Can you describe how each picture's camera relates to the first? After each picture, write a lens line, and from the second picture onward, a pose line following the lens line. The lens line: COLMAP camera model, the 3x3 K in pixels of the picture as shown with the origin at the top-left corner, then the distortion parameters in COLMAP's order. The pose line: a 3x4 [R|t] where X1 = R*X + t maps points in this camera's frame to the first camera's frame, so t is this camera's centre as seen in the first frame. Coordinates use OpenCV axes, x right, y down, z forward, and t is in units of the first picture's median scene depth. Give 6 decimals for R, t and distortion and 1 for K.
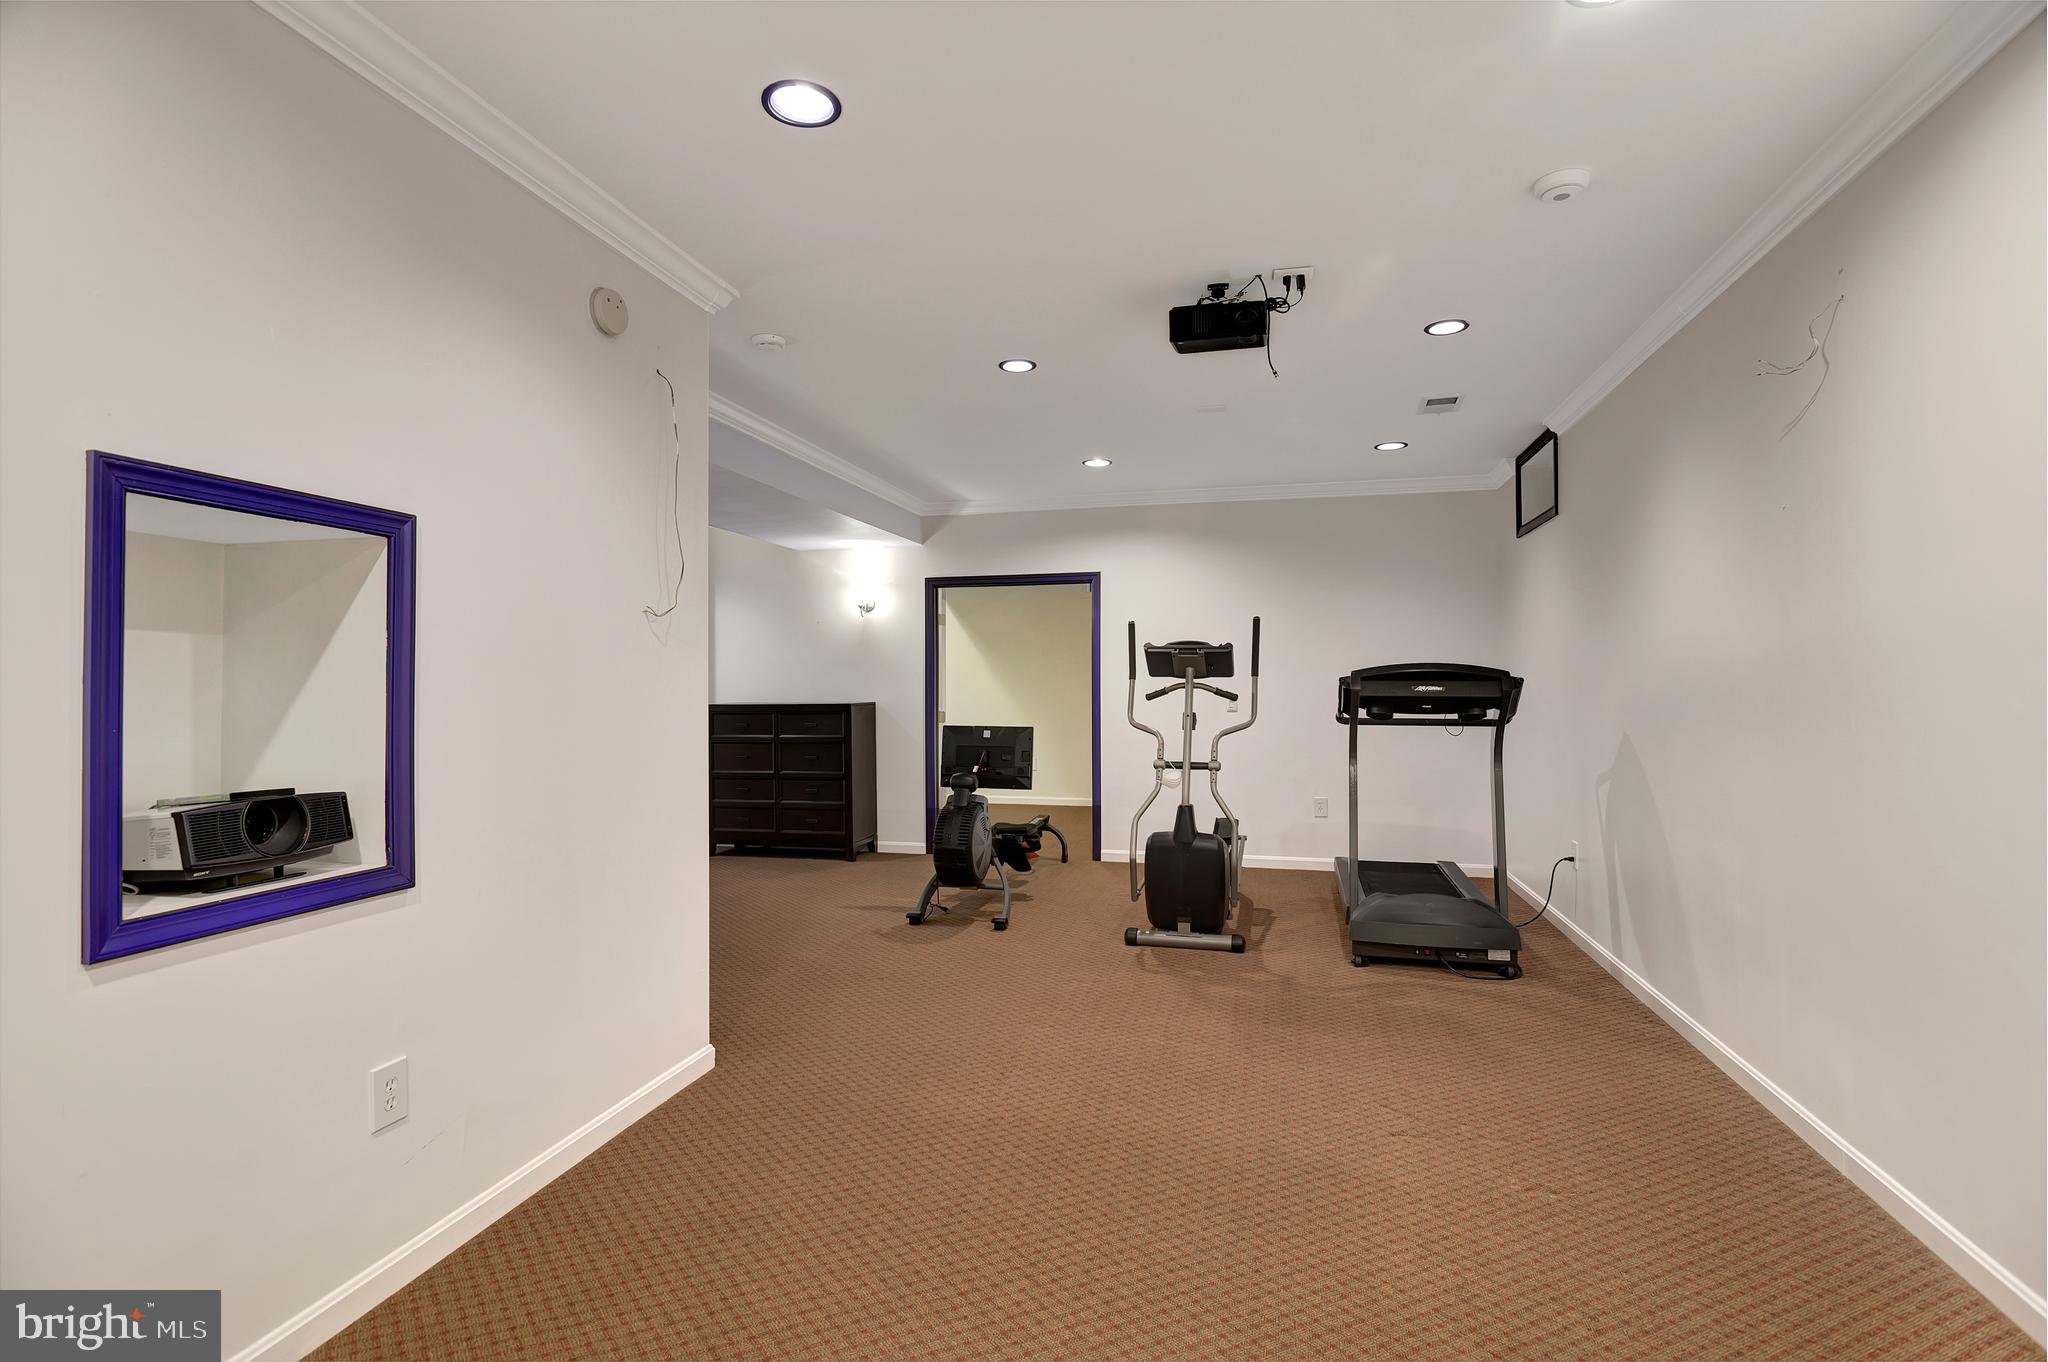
lens RADIAL K [[984.7, 0, 1018.0], [0, 984.7, 679.2], [0, 0, 1]] dist [-0.014329, 0.001159]
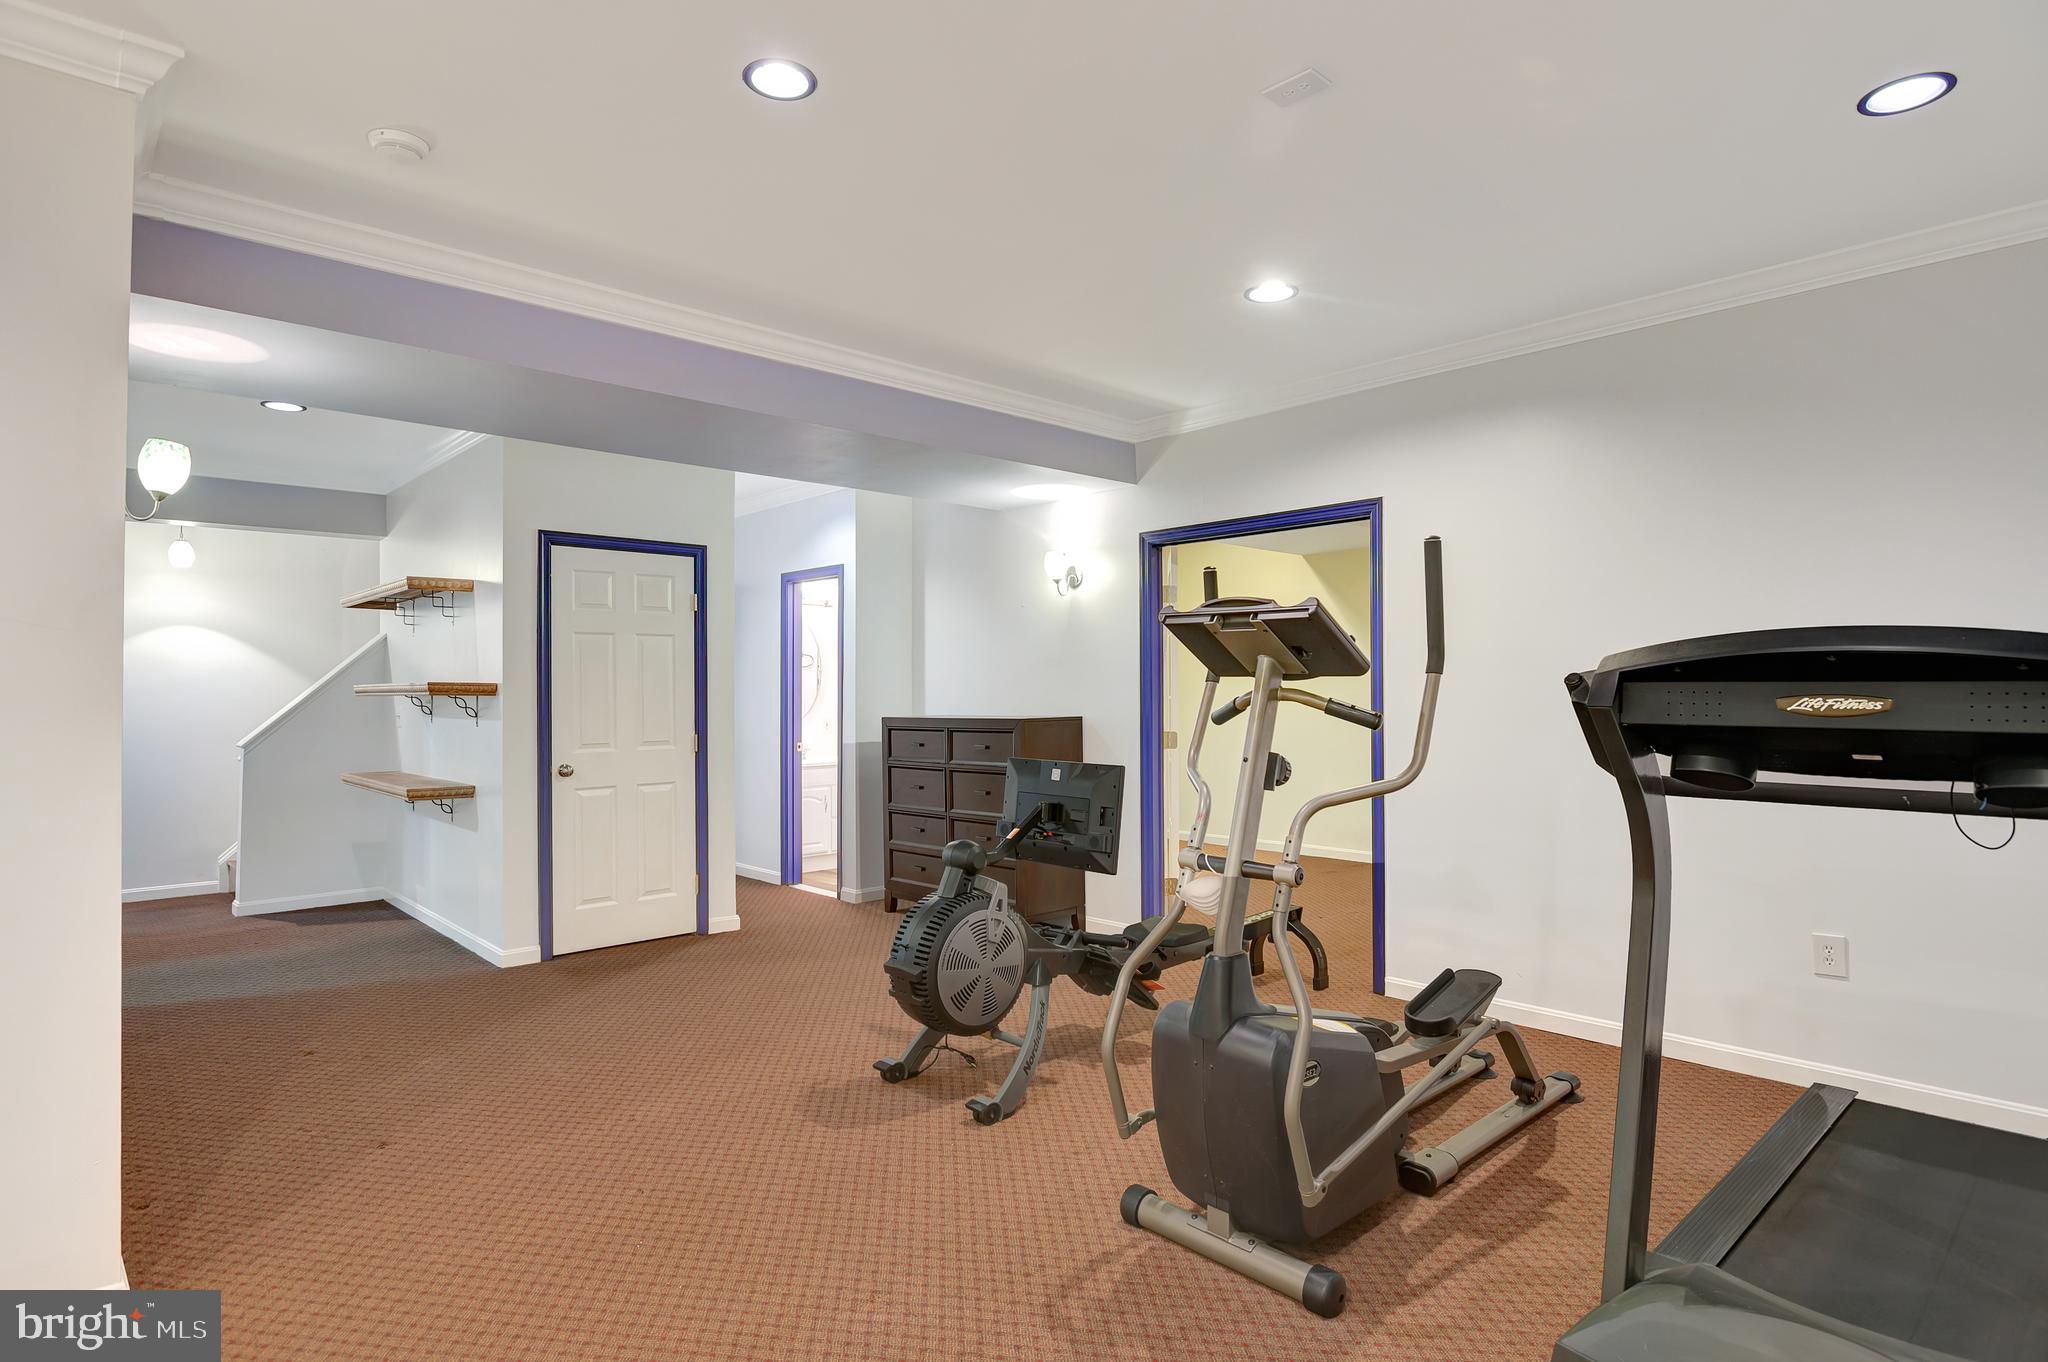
lens RADIAL K [[1076.4, 0, 1024.0], [0, 1076.4, 681.0], [0, 0, 1]] dist [-0.033574, 0.000481]
pose [[0.847639, -0.006989, -0.530528, 0.340519], [0.005006, 0.999974, -0.005175, 0.001900], [0.530550, 0.001731, 0.847652, 0.499618]]
